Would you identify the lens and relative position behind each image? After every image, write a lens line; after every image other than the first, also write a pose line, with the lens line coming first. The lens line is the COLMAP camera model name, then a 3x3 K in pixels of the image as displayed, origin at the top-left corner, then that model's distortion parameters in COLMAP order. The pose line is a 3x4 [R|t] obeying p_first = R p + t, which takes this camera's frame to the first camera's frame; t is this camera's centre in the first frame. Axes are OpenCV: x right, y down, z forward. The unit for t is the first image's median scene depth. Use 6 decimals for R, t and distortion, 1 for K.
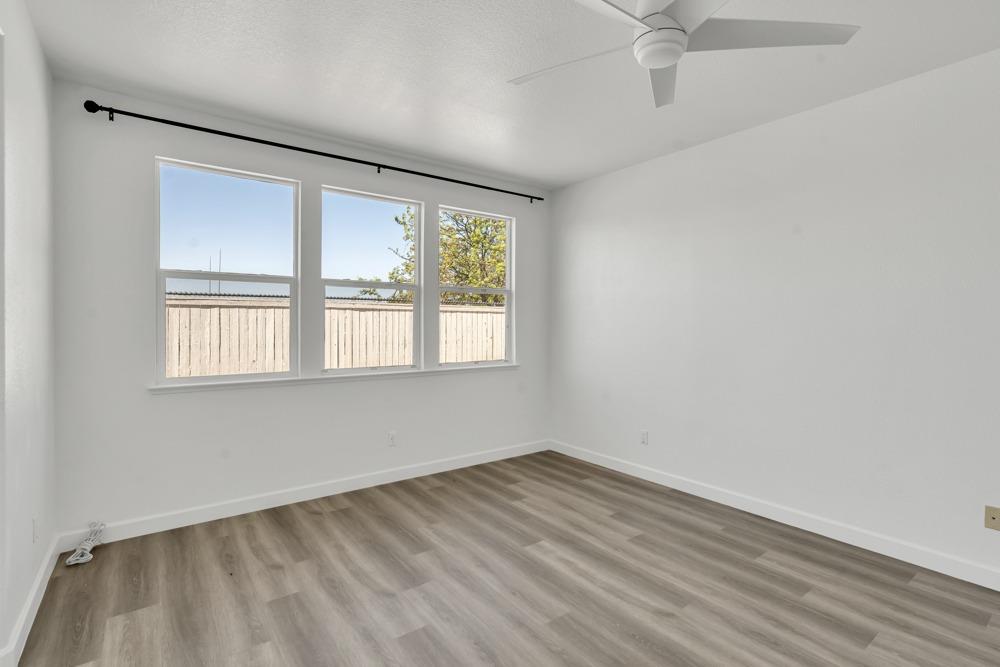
lens RADIAL K [[466.3, 0, 501.2], [0, 466.3, 310.6], [0, 0, 1]] dist [-0.002496, -0.000487]
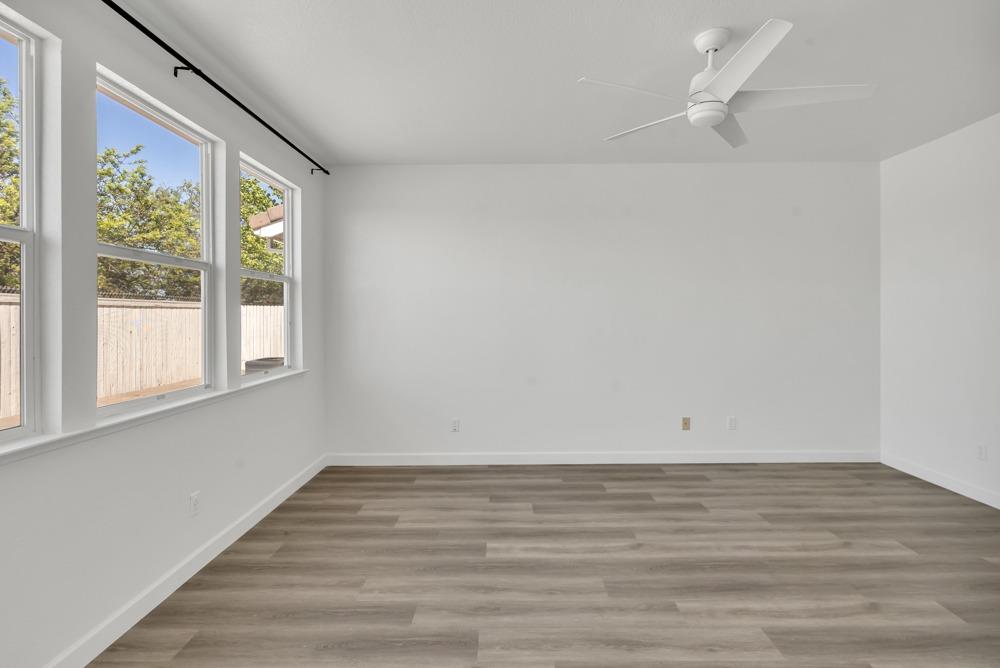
lens RADIAL K [[458.5, 0, 493.2], [0, 458.5, 312.9], [0, 0, 1]] dist [-0.001992, 0.000648]
pose [[0.615727, -0.000516, 0.787959, -0.595759], [-0.006900, 0.999958, 0.006046, 0.010705], [-0.787929, -0.009160, 0.615698, 0.378252]]
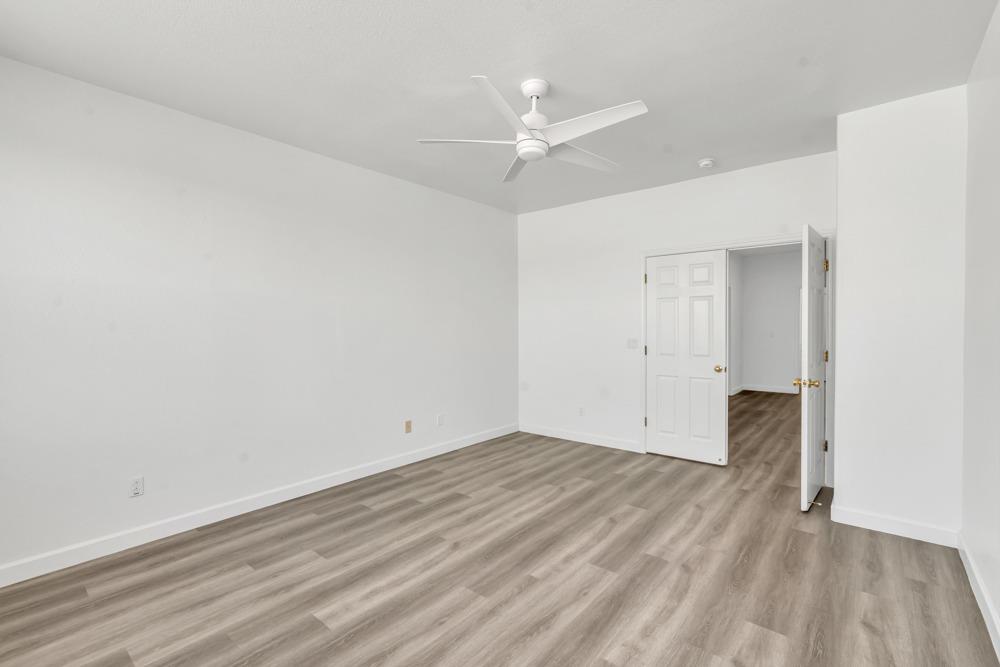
lens RADIAL K [[458.5, 0, 493.2], [0, 458.5, 312.4], [0, 0, 1]] dist [-0.001992, 0.000648]
pose [[-0.218615, 0.028409, 0.975398, -0.638205], [-0.014090, 0.999380, -0.032266, 0.031309], [-0.975709, -0.020797, -0.218079, 0.818261]]
